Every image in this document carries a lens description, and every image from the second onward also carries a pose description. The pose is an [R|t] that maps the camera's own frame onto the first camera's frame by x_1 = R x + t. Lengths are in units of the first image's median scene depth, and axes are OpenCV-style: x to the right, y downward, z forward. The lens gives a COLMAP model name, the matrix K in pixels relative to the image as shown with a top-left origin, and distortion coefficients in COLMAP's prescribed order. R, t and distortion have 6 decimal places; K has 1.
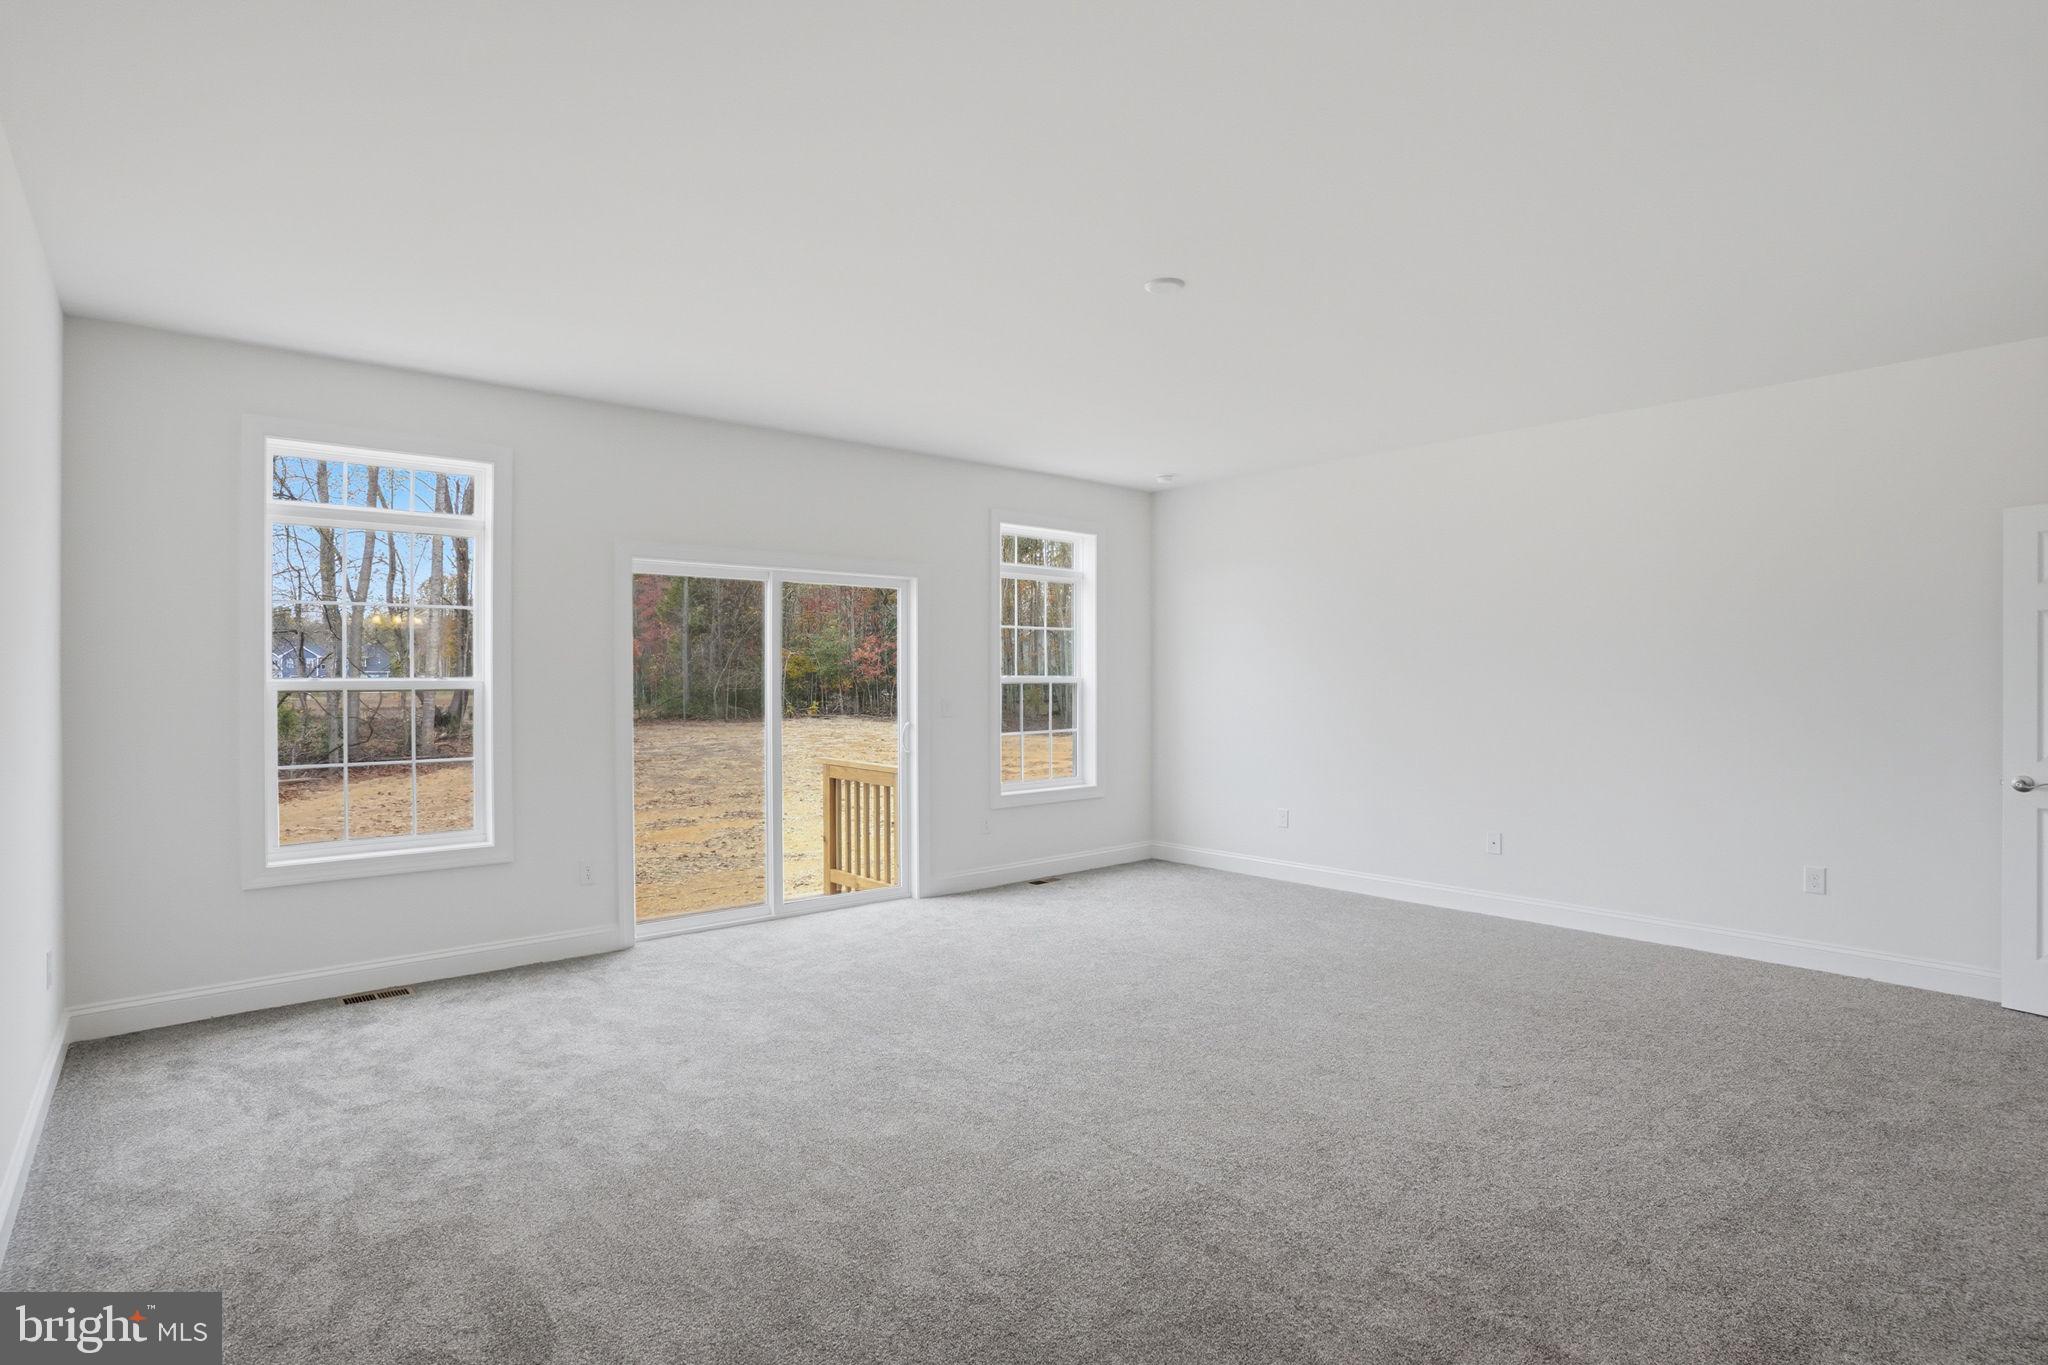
lens RADIAL K [[1154.6, 0, 1024.0], [0, 1154.6, 682.5], [0, 0, 1]] dist [0.002246, 0.000640]
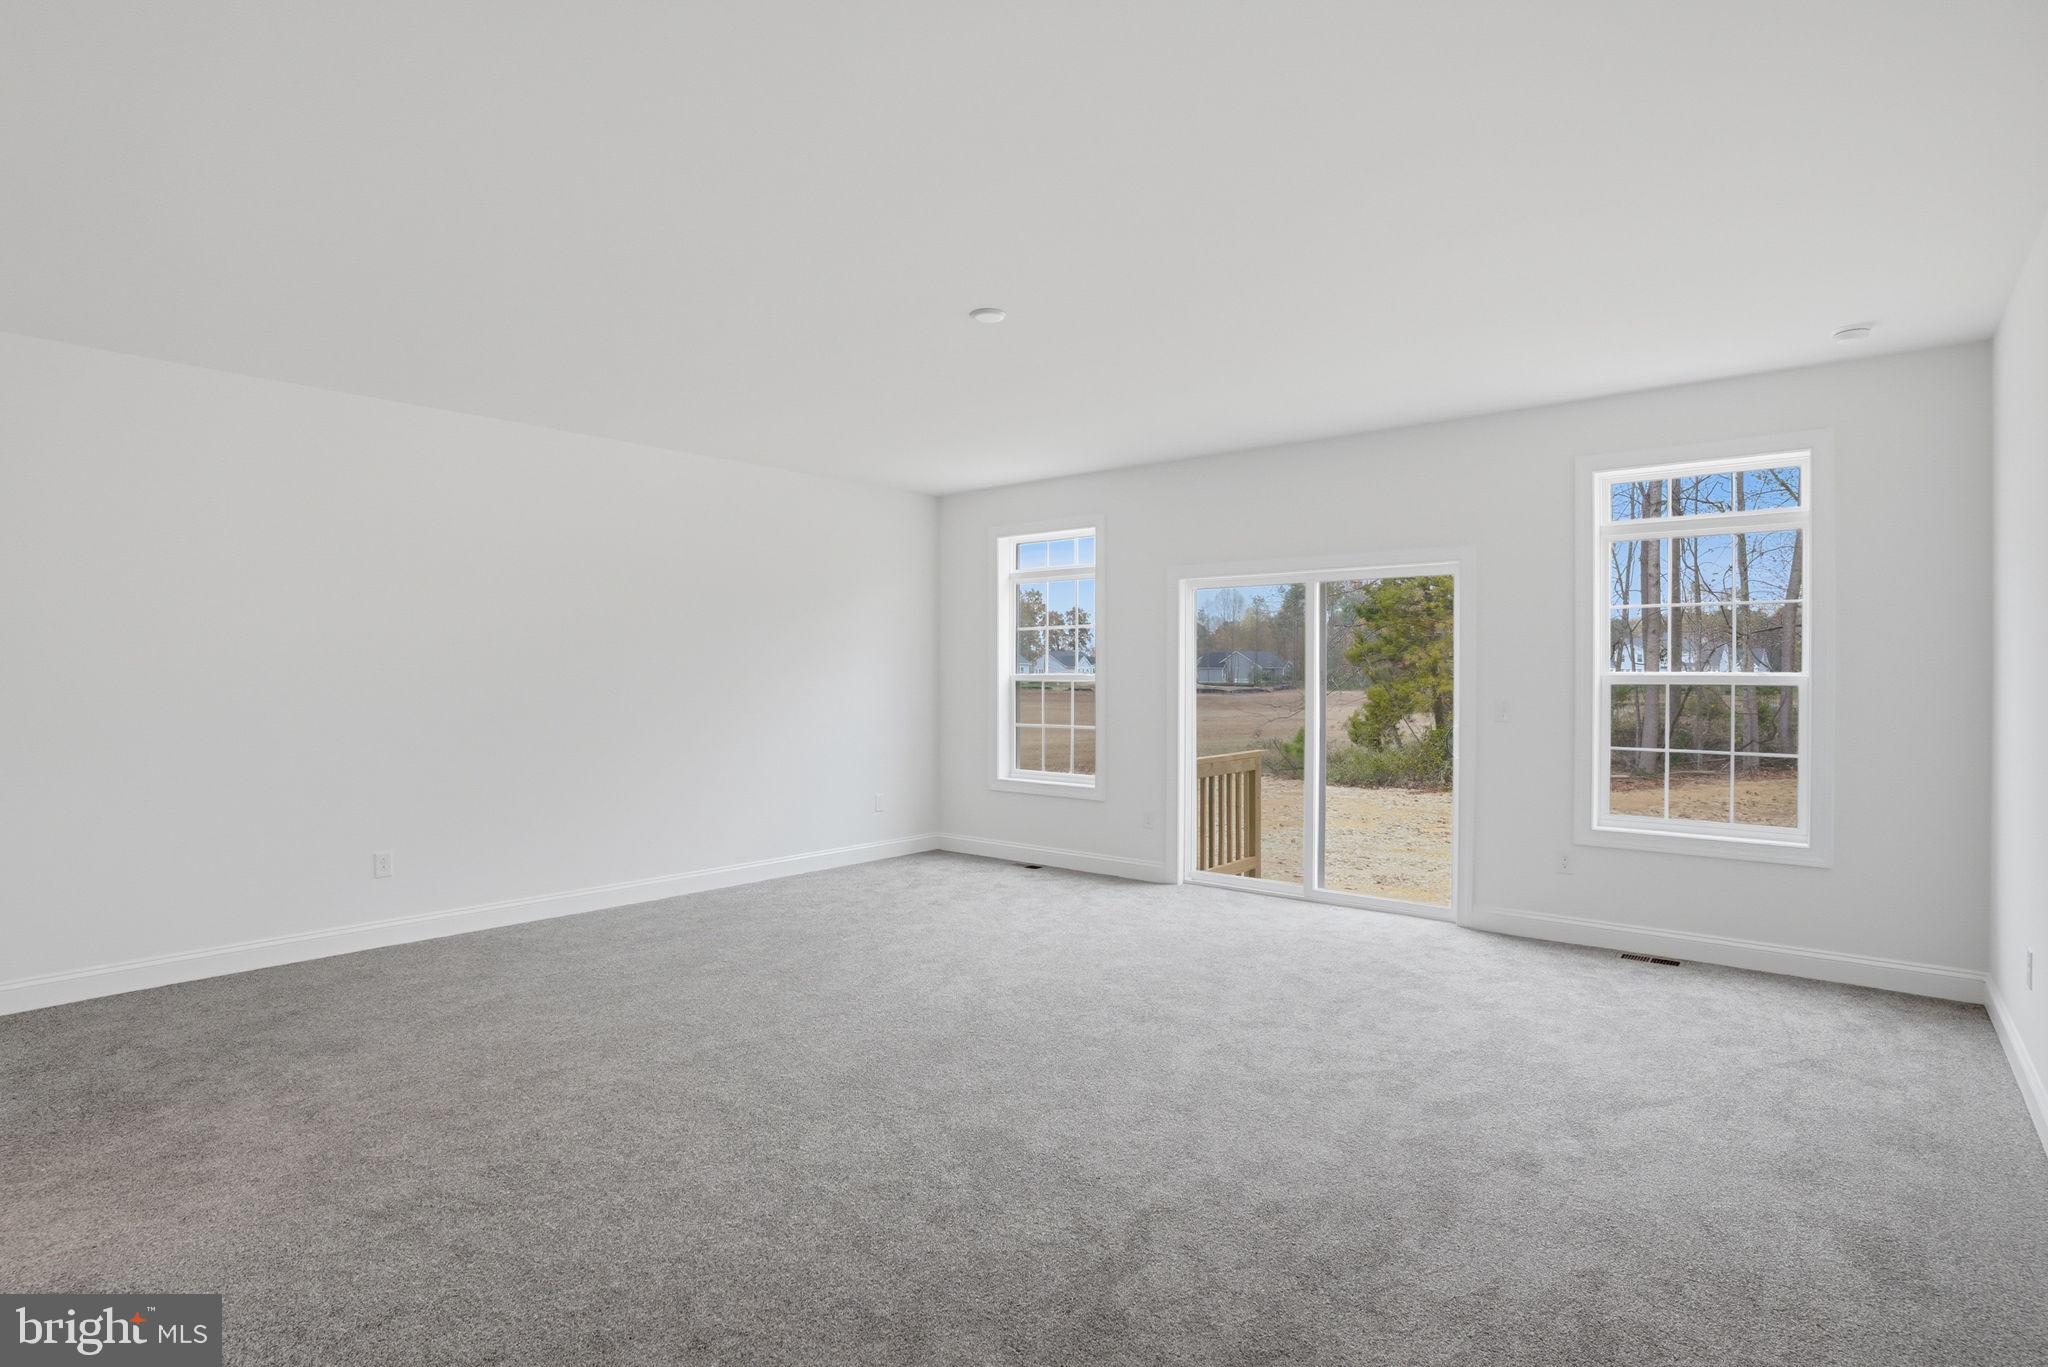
lens RADIAL K [[1033.6, 0, 1037.0], [0, 1033.6, 678.0], [0, 0, 1]] dist [-0.075783, 0.041351]
pose [[0.116401, 0.006746, -0.993179, 0.503226], [-0.002901, 0.999975, 0.006452, -0.004467], [0.993198, 0.002131, 0.116418, 0.466065]]
